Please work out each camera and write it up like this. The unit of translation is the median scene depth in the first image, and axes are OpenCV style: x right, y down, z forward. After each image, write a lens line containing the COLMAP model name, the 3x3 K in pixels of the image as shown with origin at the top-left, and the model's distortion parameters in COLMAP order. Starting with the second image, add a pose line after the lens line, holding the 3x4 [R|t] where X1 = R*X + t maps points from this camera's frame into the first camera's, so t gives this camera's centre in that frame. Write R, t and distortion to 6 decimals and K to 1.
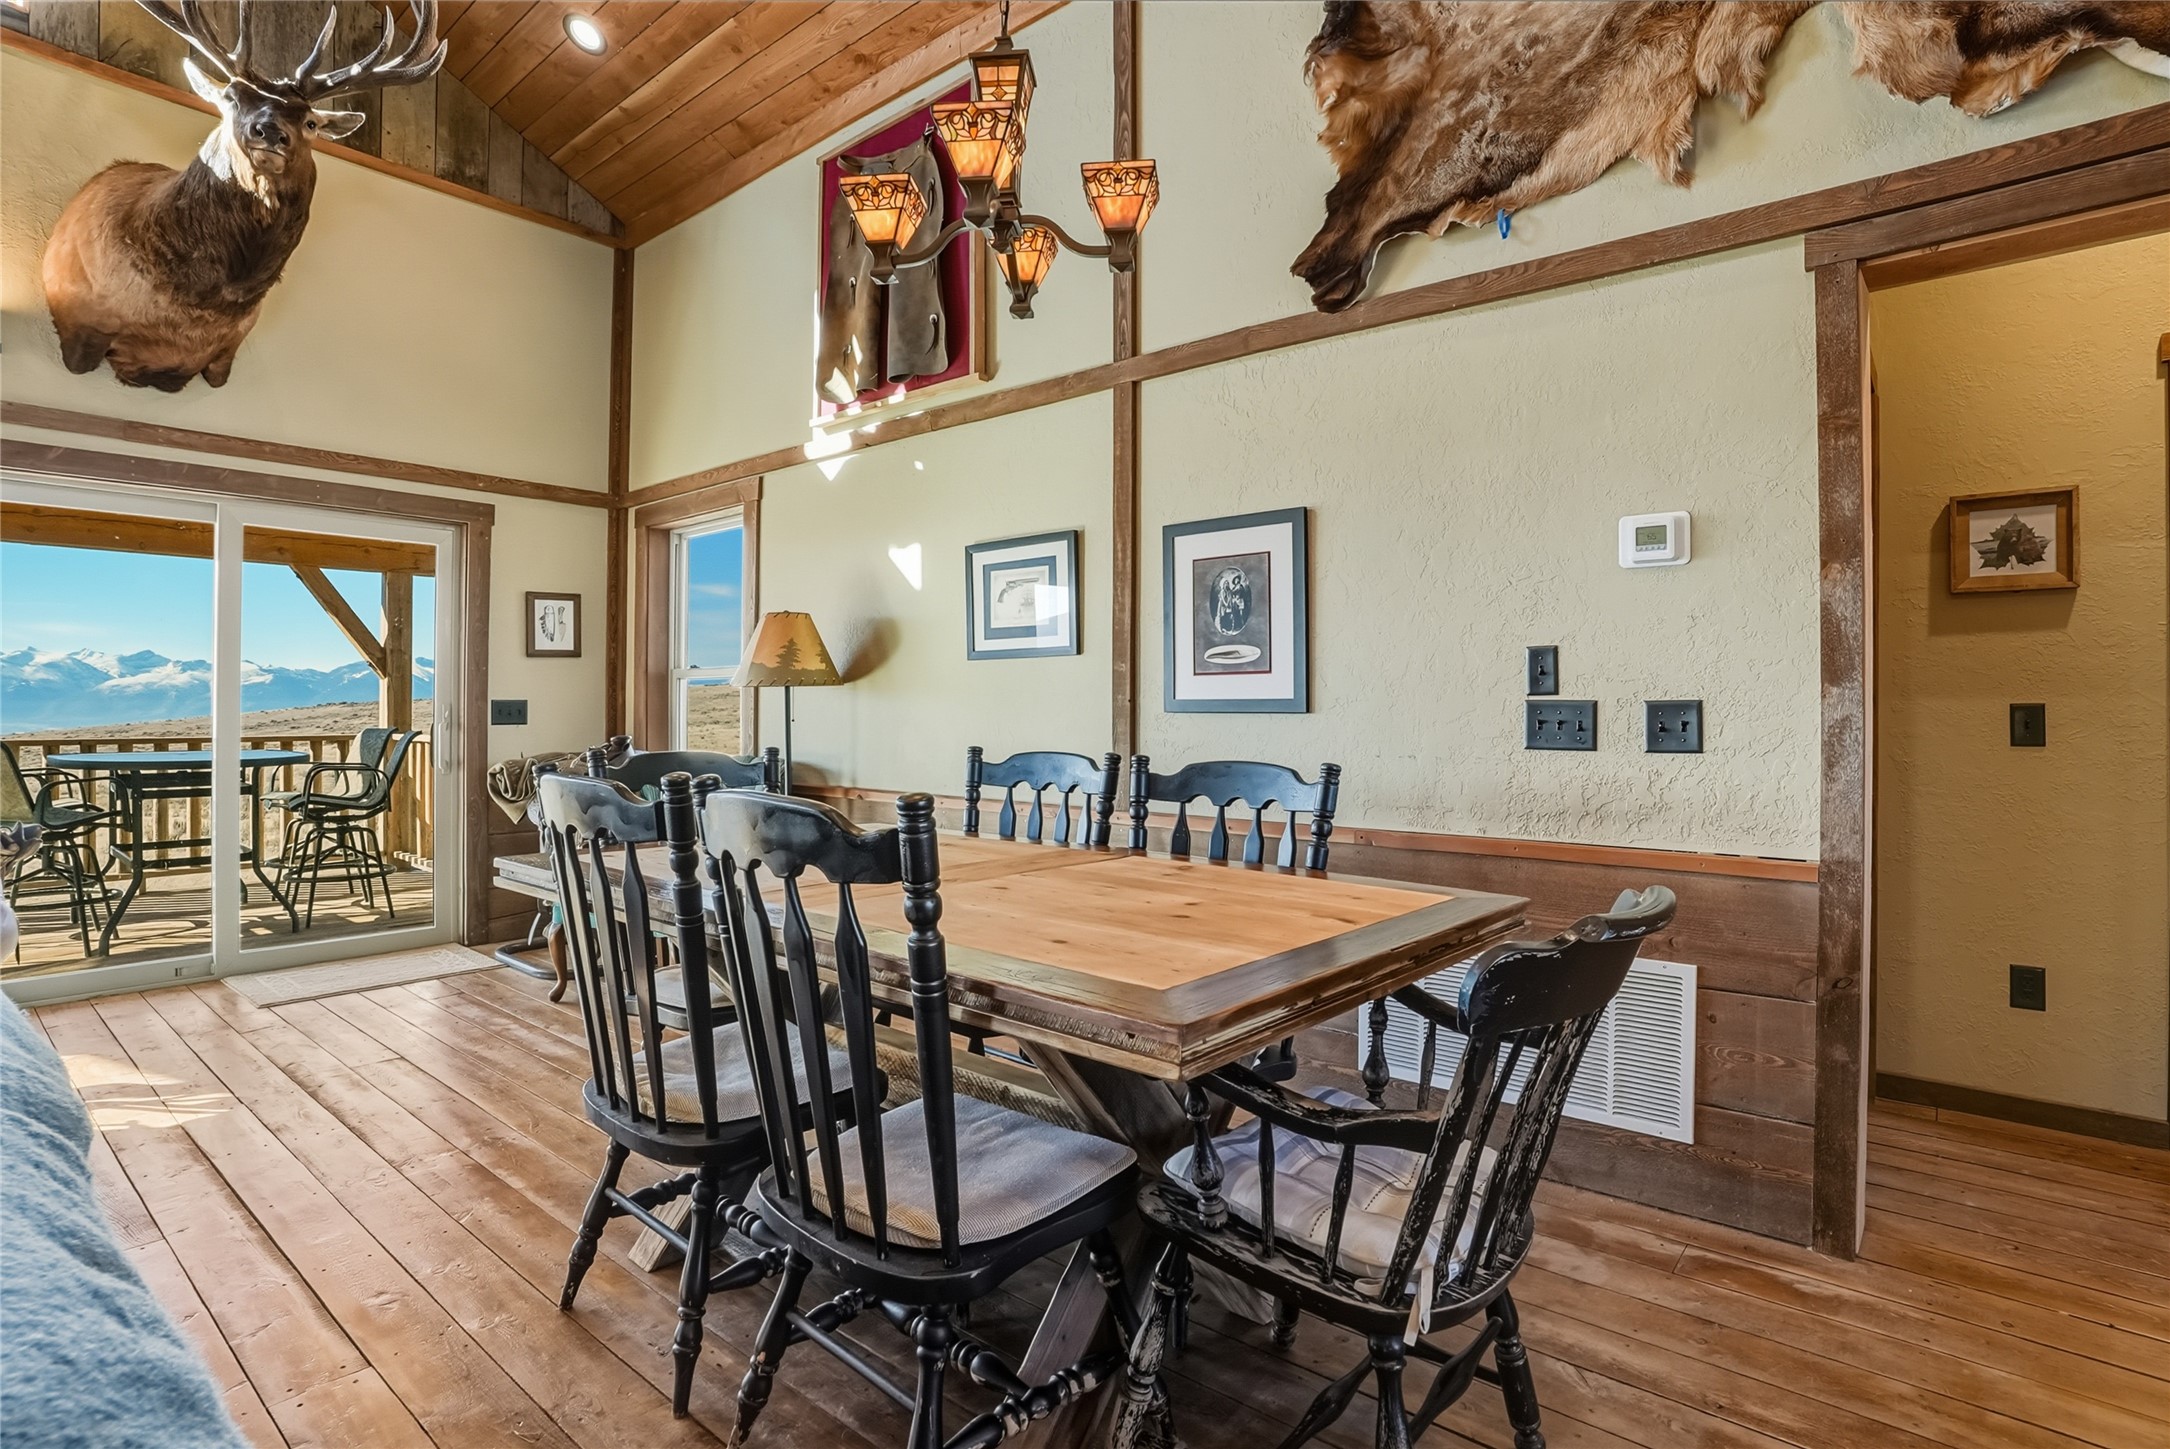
lens RADIAL K [[1079.8, 0, 1089.0], [0, 1079.8, 704.8], [0, 0, 1]] dist [-0.077100, 0.032803]
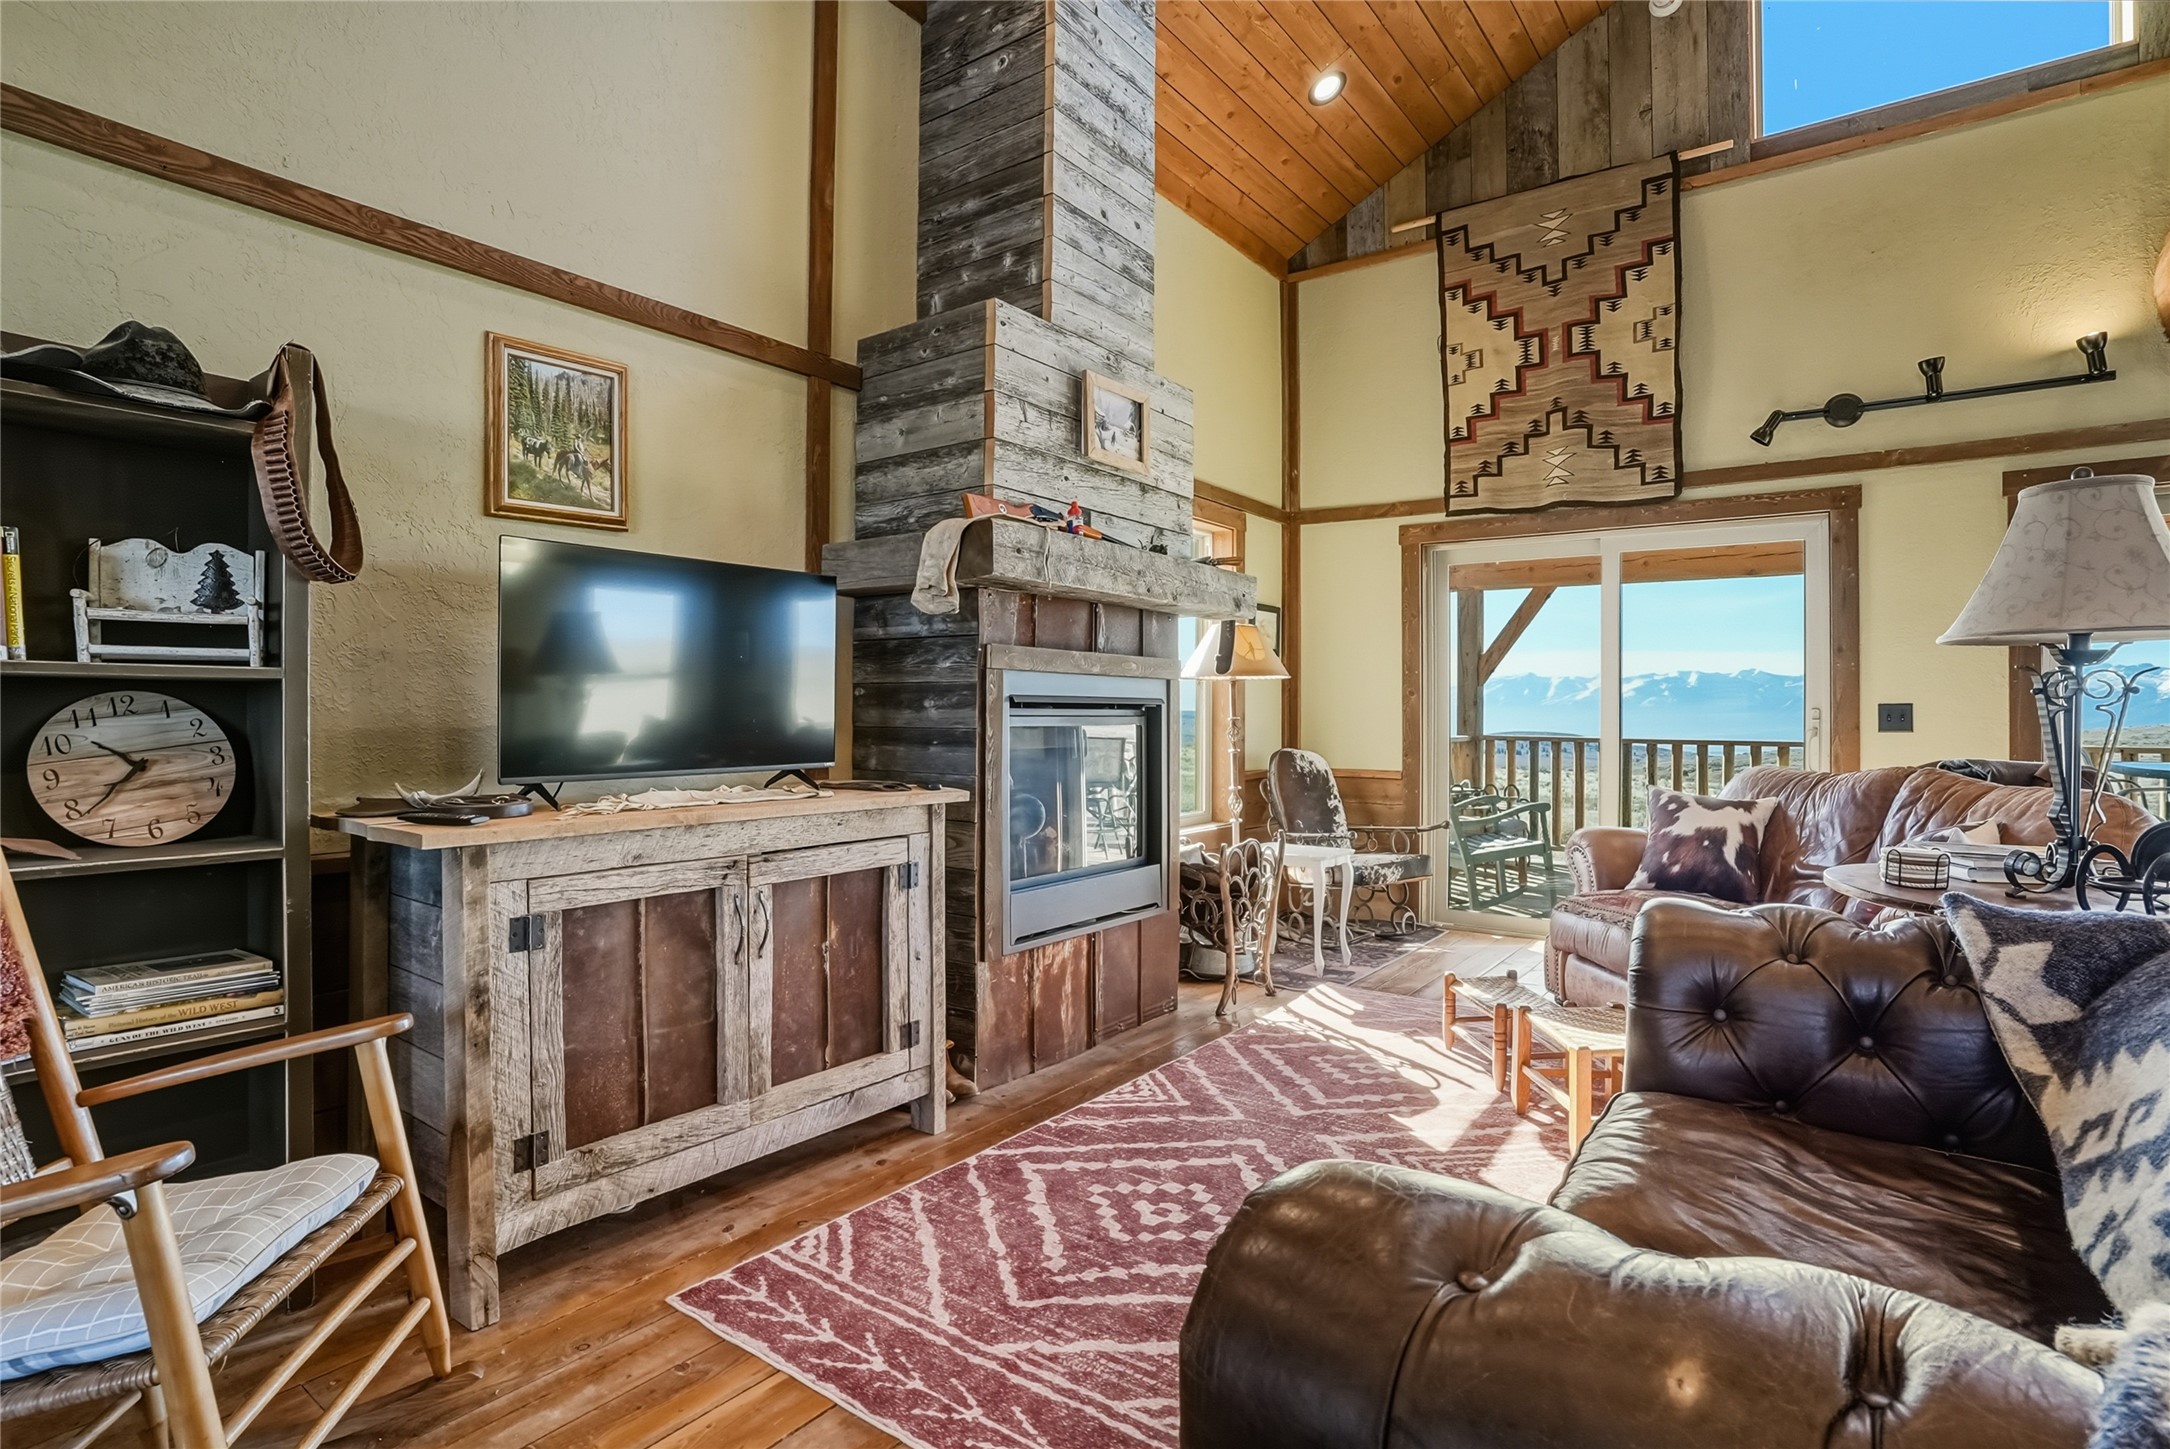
lens RADIAL K [[1079.8, 0, 1081.8], [0, 1079.8, 707.0], [0, 0, 1]] dist [-0.077100, 0.032803]
pose [[0.061207, -0.006551, -0.998104, -0.082000], [0.001404, 0.999978, -0.006477, -0.000987], [0.998124, -0.001004, 0.061215, -0.143041]]
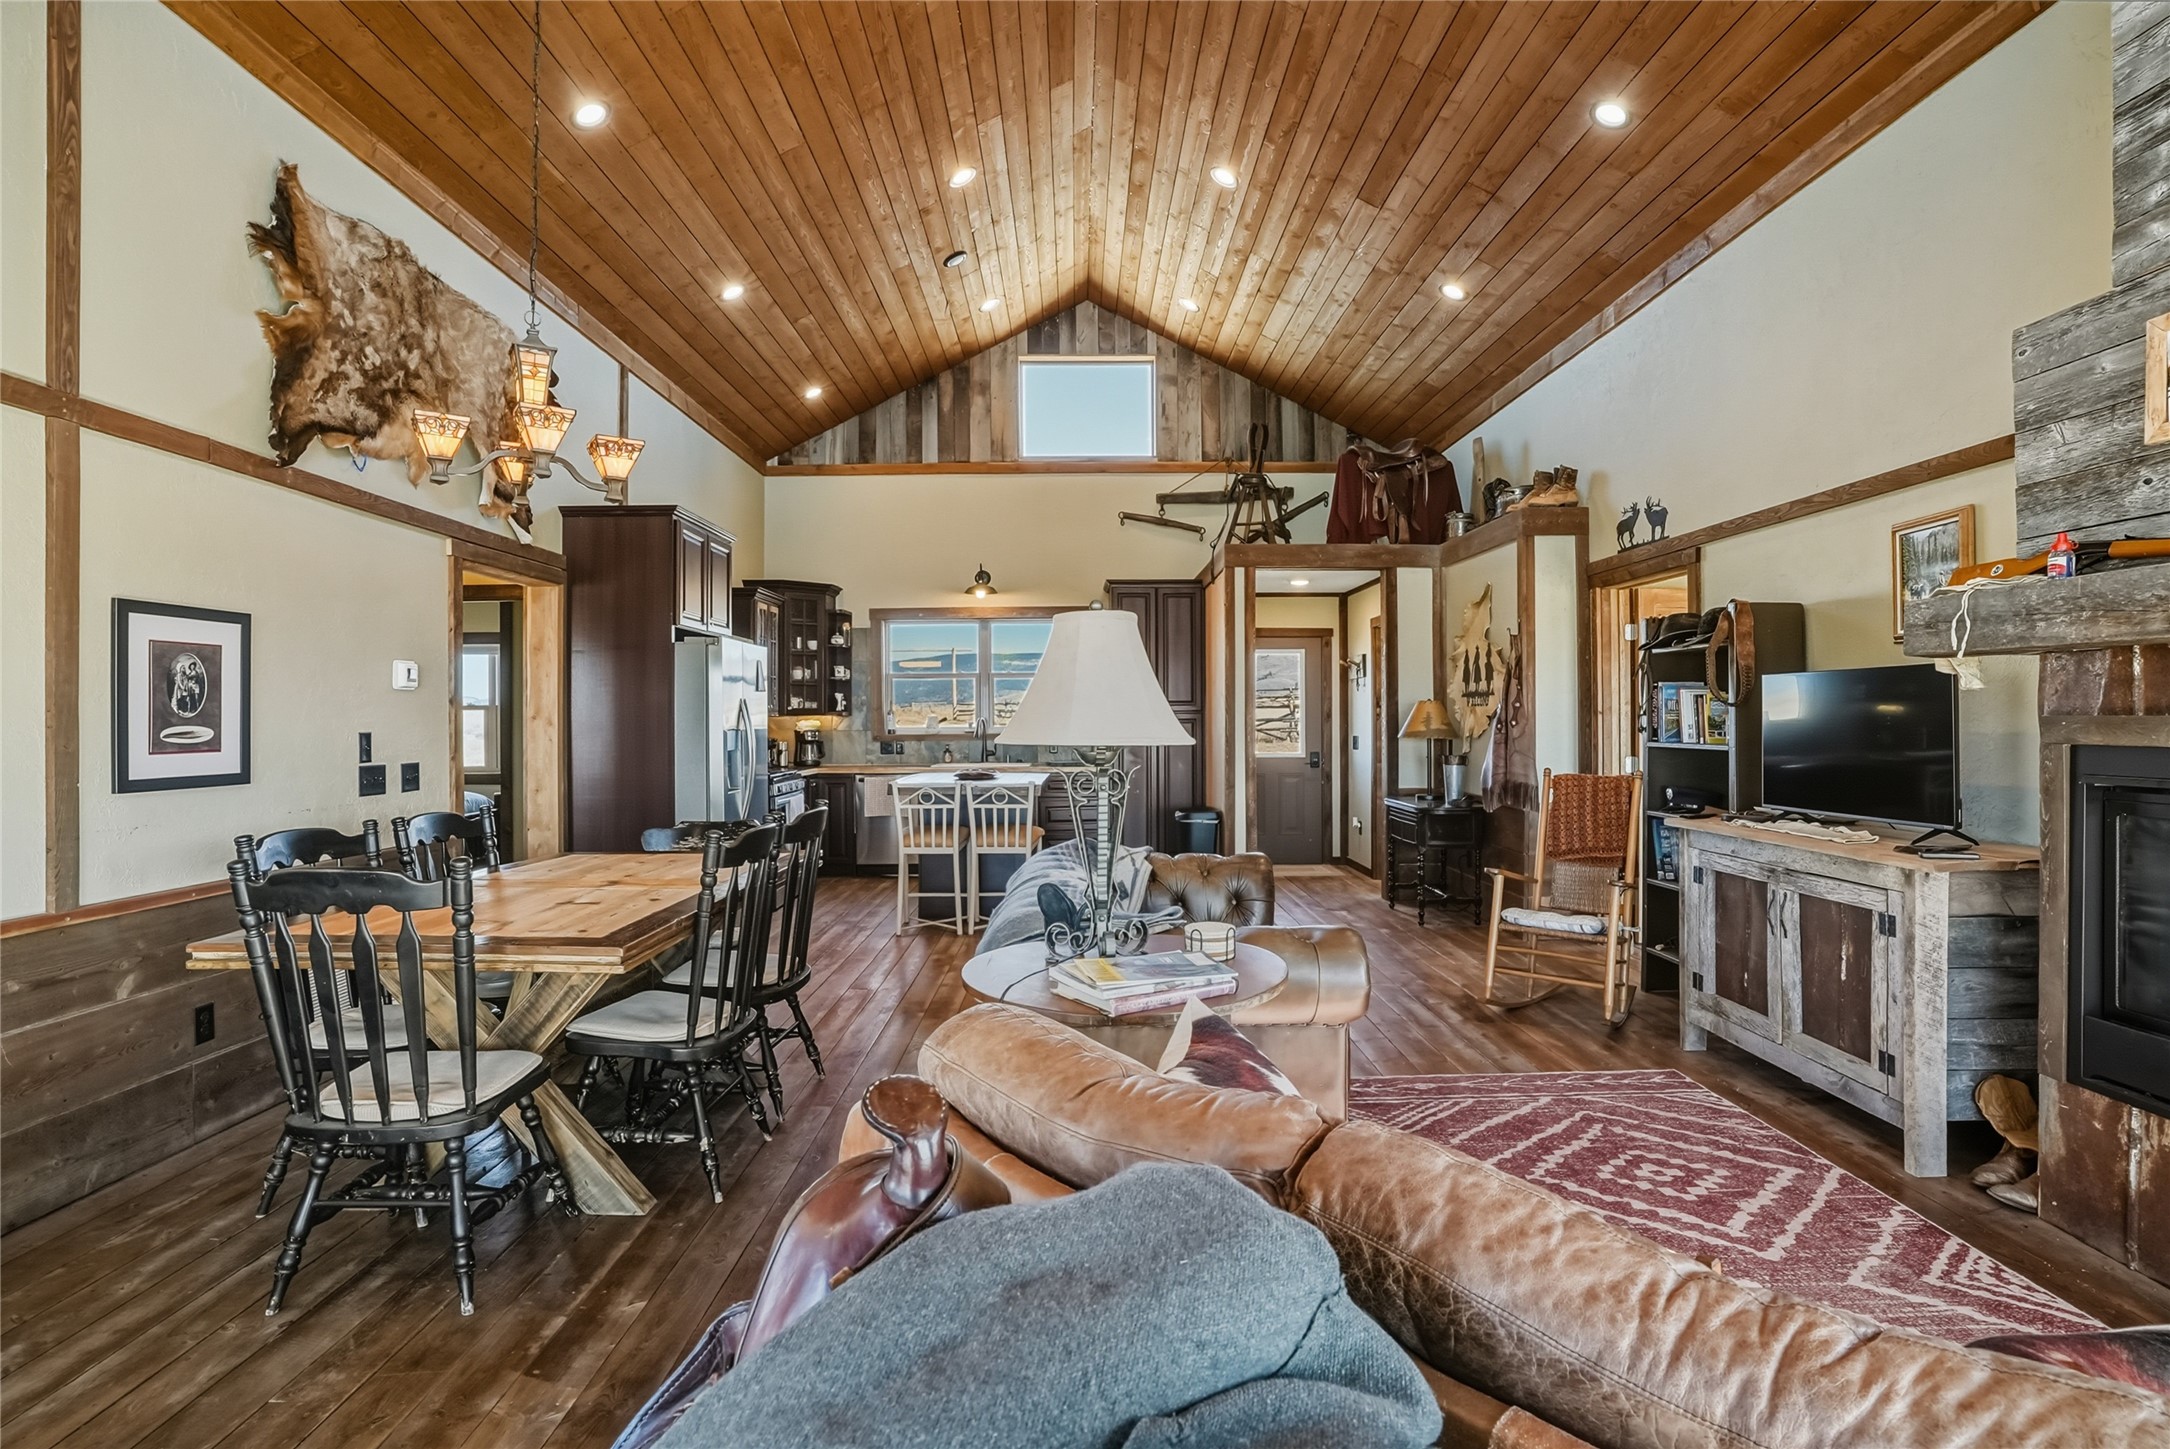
lens RADIAL K [[1079.8, 0, 1081.5], [0, 1079.8, 721.1], [0, 0, 1]] dist [-0.077100, 0.032803]
pose [[-0.646422, -0.001483, 0.762979, -1.211067], [-0.001025, 0.999999, 0.001075, -0.060965], [-0.762979, -0.000087, -0.646423, 0.969589]]
